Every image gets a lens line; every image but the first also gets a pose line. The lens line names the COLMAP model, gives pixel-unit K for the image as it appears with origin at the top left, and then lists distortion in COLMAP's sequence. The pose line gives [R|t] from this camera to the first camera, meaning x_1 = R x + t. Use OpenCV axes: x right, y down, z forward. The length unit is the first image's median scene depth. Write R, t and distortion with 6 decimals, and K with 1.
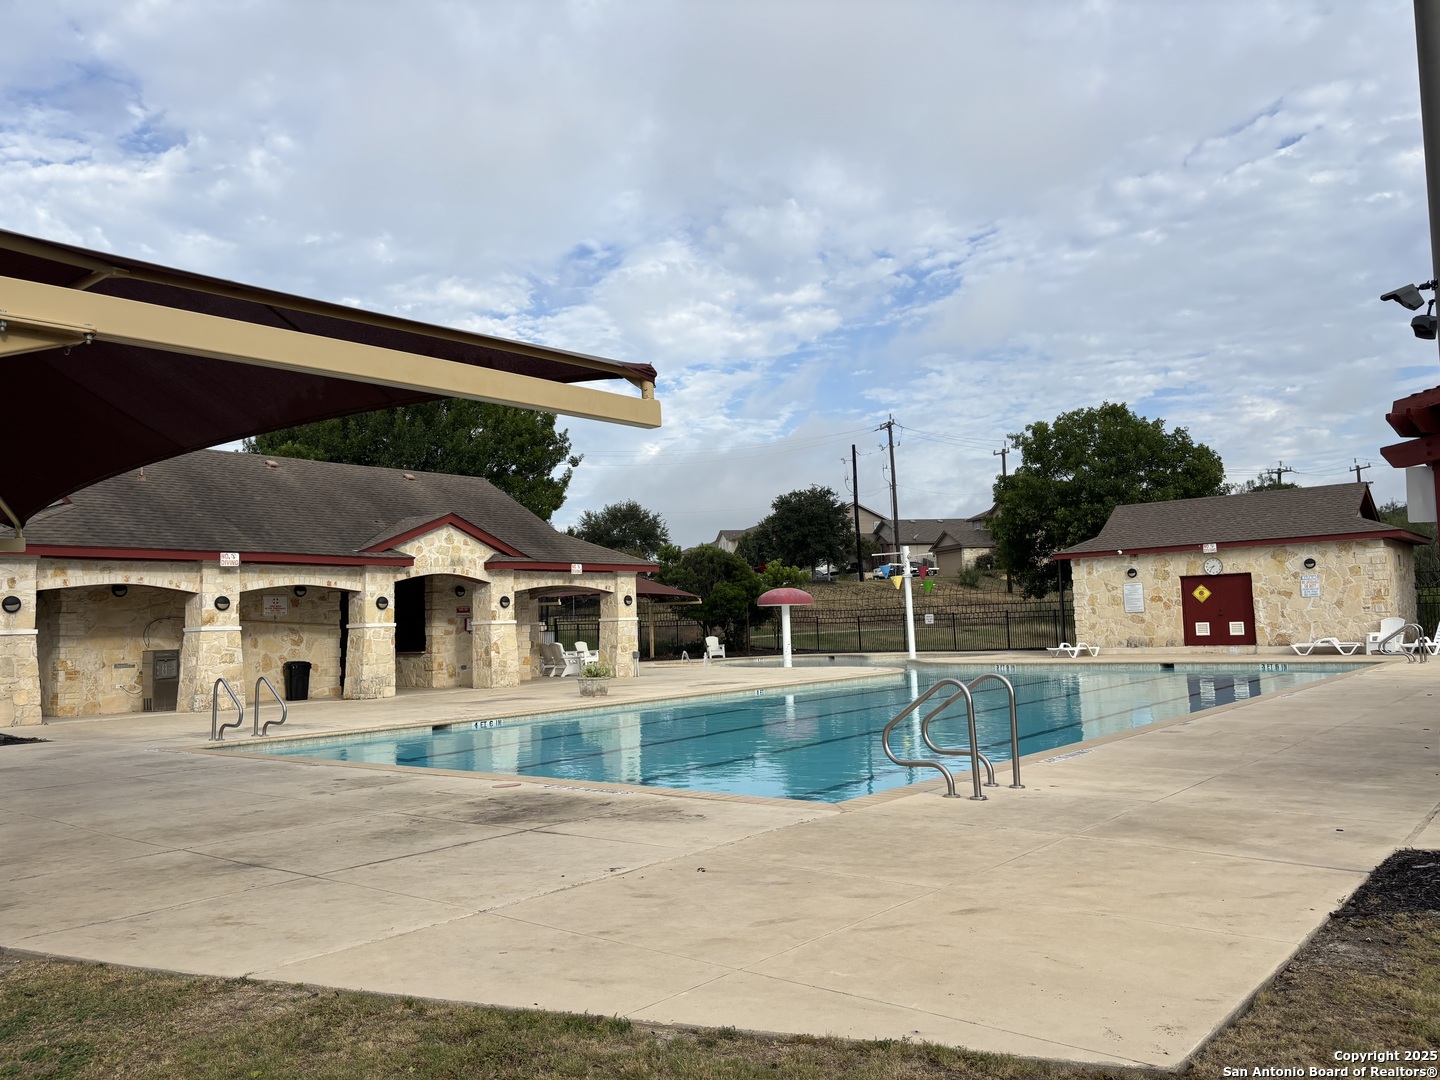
lens RADIAL K [[1090.2, 0, 719.0], [0, 1090.2, 542.4], [0, 0, 1]] dist [0.024690, -0.014935]
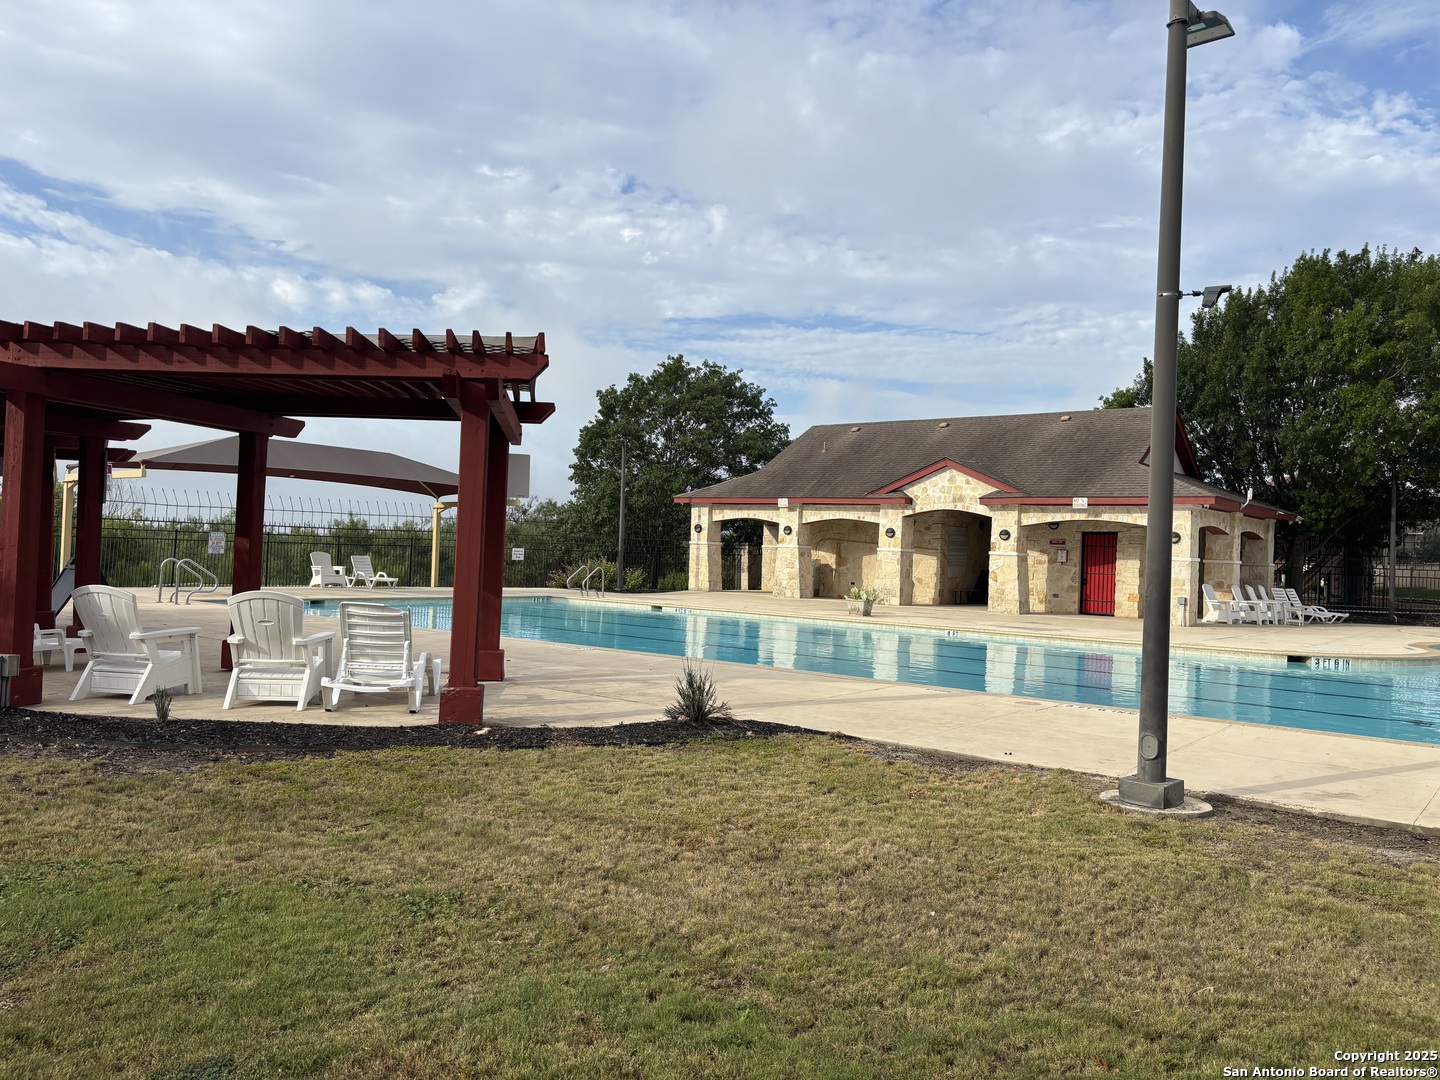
lens RADIAL K [[1090.2, 0, 716.8], [0, 1090.2, 544.7], [0, 0, 1]] dist [0.024690, -0.014935]
pose [[0.001790, 0.027193, -0.999629, 0.895555], [0.040461, 0.998810, 0.027244, 0.023686], [0.999180, -0.040495, 0.000688, 0.718445]]
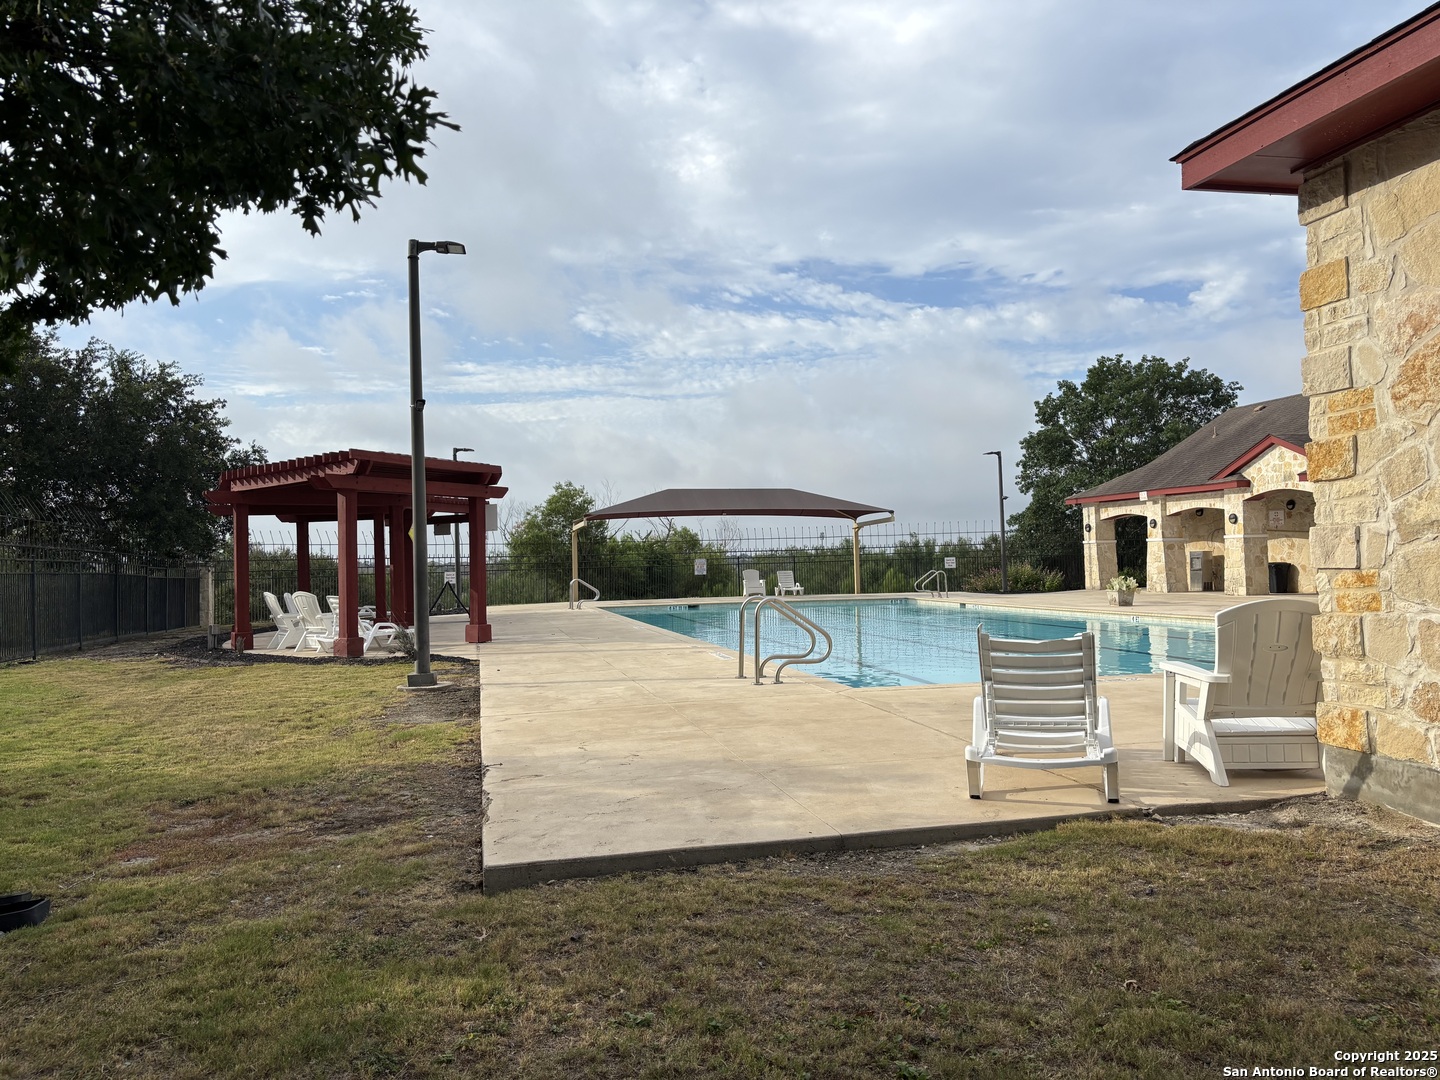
lens RADIAL K [[1090.2, 0, 710.5], [0, 1090.2, 542.7], [0, 0, 1]] dist [0.024690, -0.014935]
pose [[-0.631506, 0.032742, -0.774680, 0.922842], [0.104055, 0.993649, -0.042826, 0.067066], [0.768358, -0.107654, -0.630902, 1.199187]]
